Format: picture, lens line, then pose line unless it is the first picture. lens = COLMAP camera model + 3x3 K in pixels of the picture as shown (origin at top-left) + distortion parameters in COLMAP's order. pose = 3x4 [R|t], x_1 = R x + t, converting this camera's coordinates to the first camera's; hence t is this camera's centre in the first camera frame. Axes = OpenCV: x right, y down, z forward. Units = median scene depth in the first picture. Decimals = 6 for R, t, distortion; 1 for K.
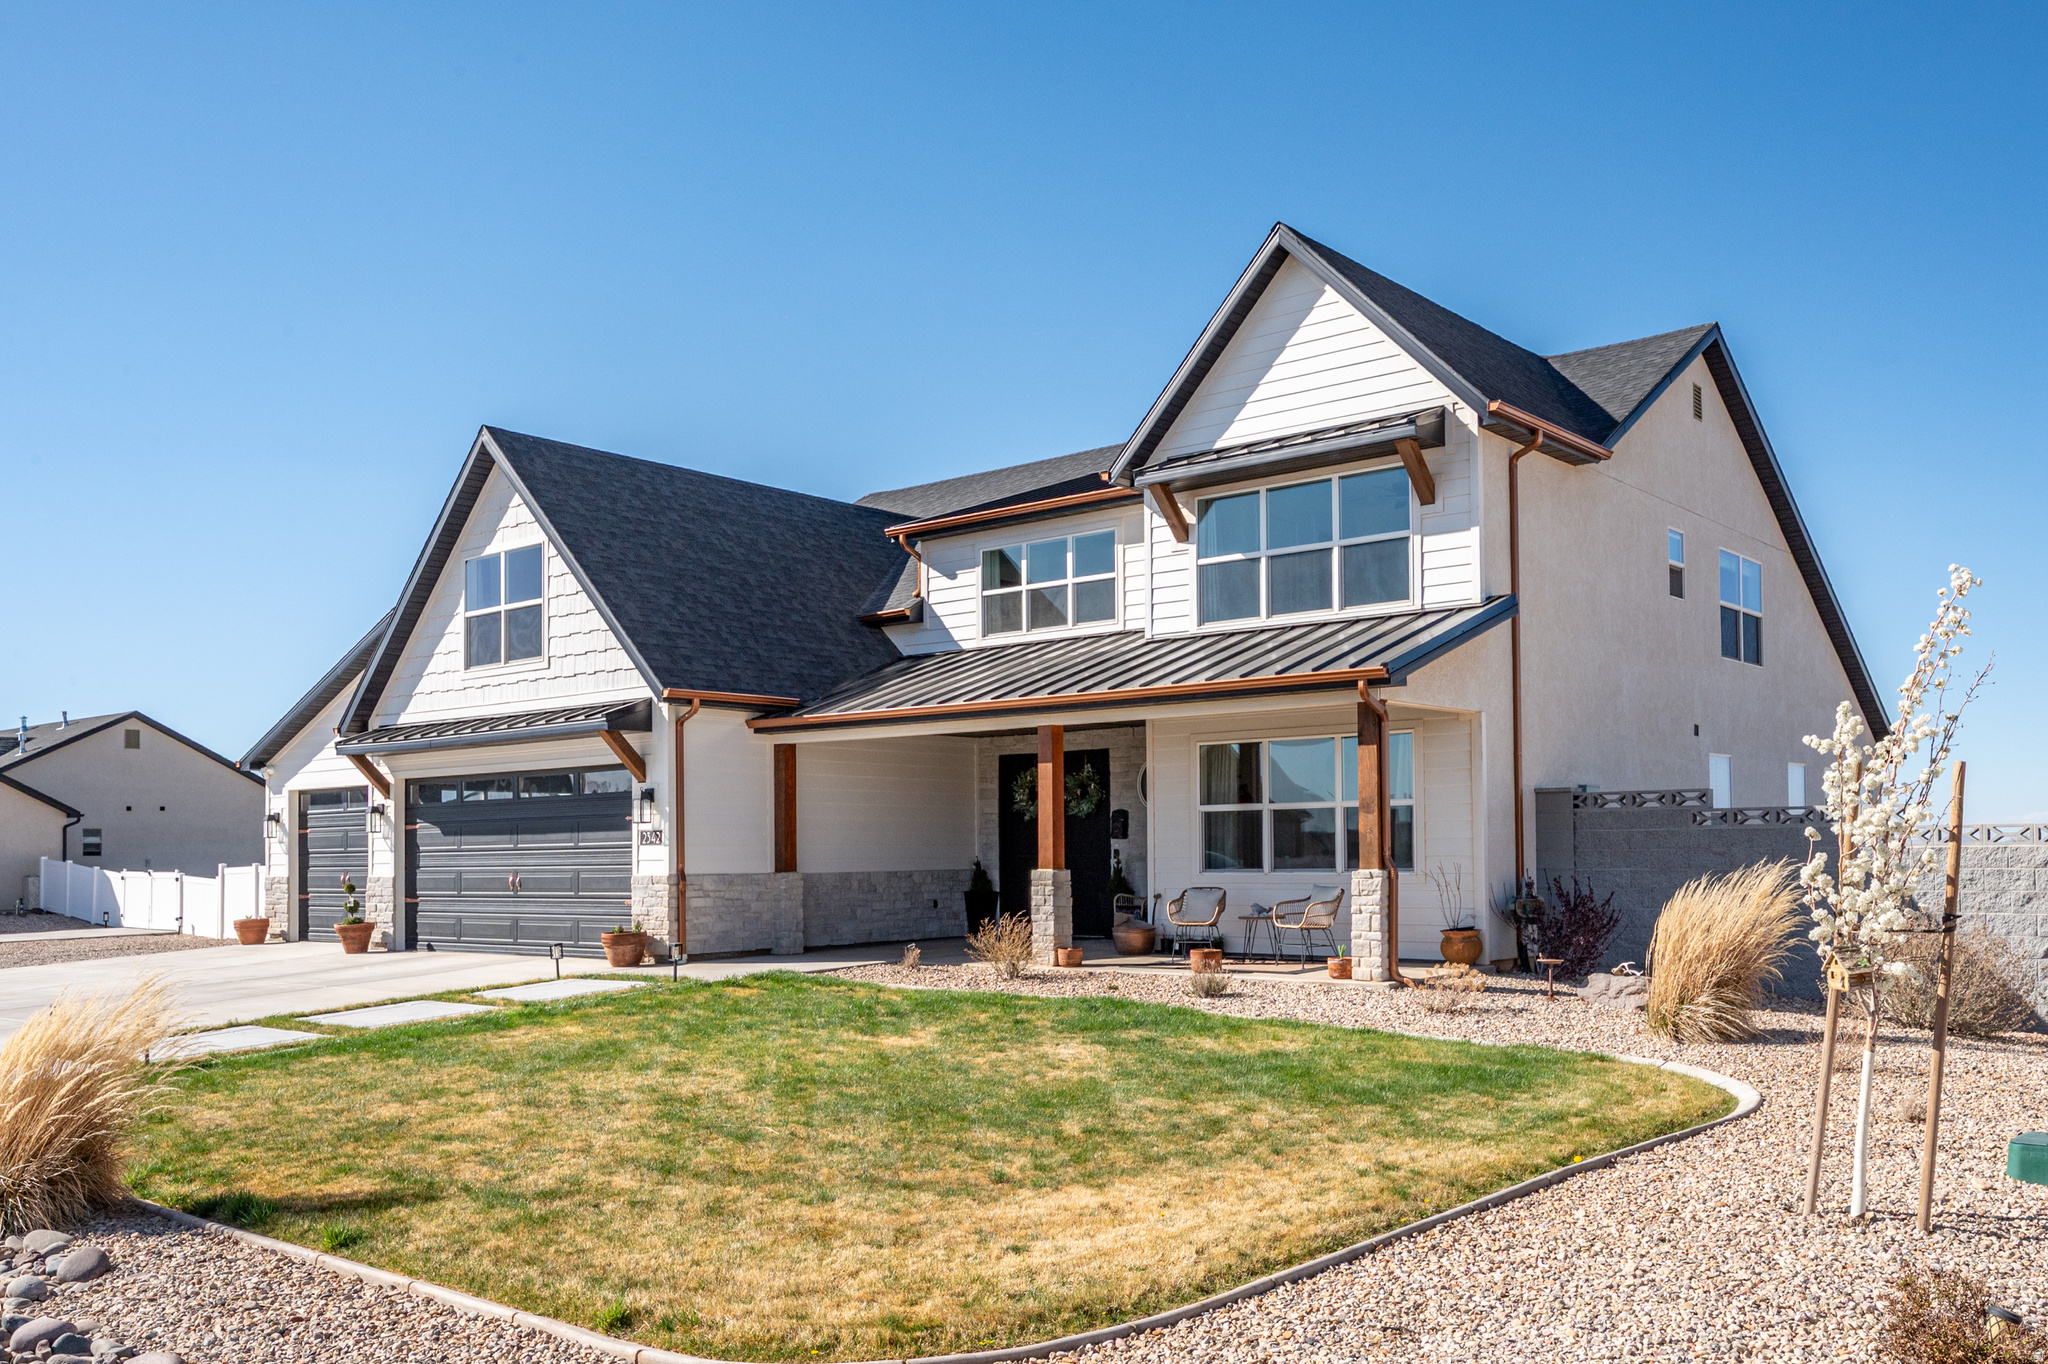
lens RADIAL K [[1703.1, 0, 1025.3], [0, 1703.1, 728.7], [0, 0, 1]] dist [0.001487, -0.000104]
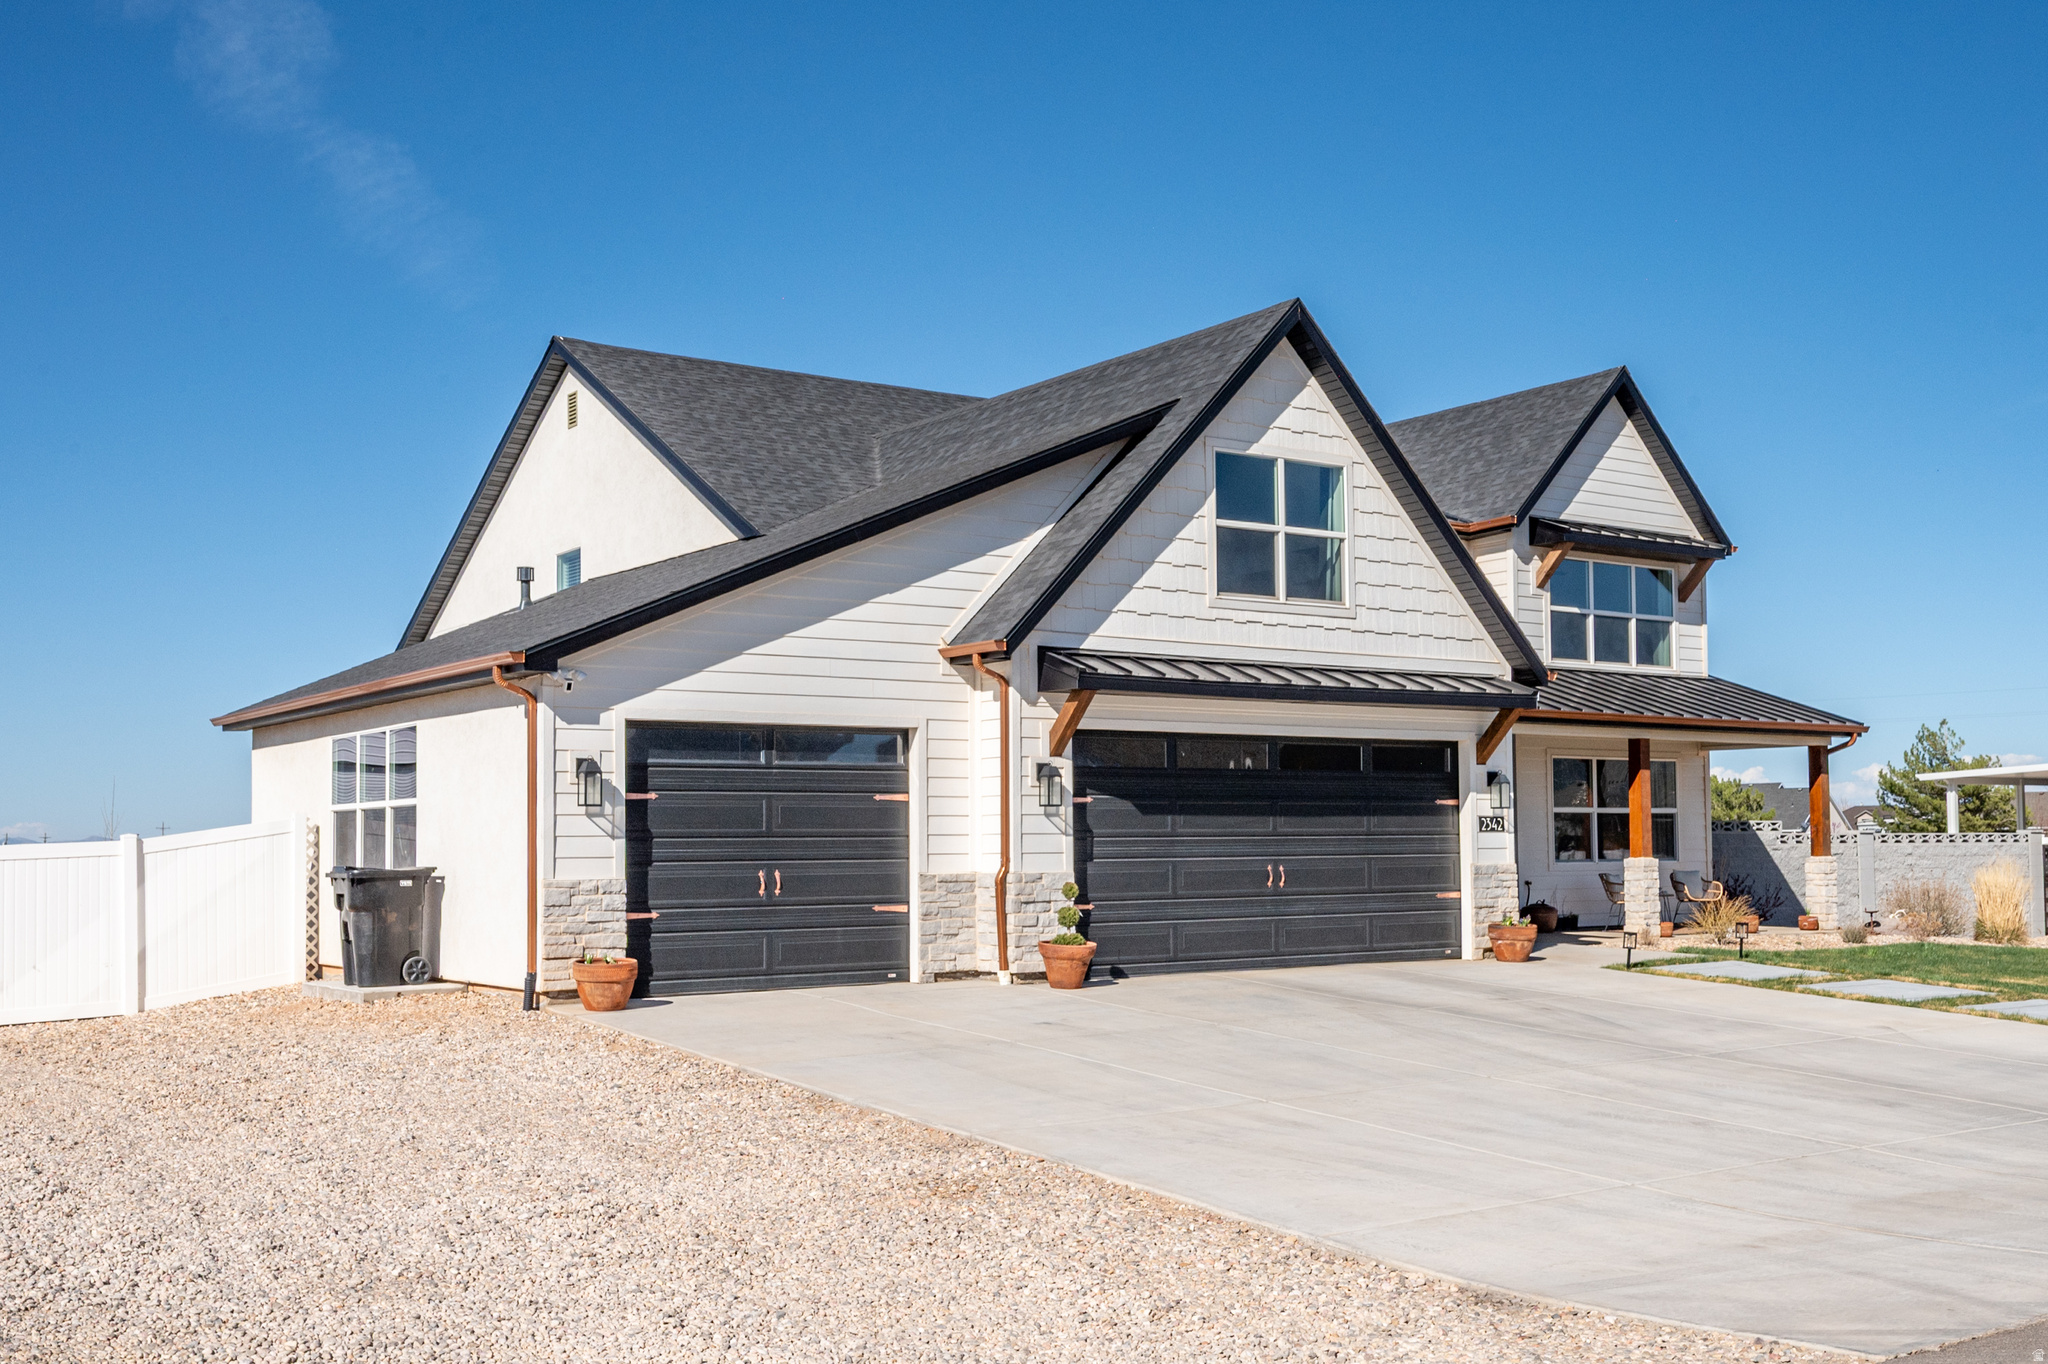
lens RADIAL K [[1818.6, 0, 1024.0], [0, 1818.6, 682.0], [0, 0, 1]] dist [-0.000418, -0.000348]
pose [[0.342418, 0.093553, 0.934879, -1.197299], [-0.068831, 0.994854, -0.074344, 0.075231], [-0.937023, -0.038892, 0.347095, 0.865064]]
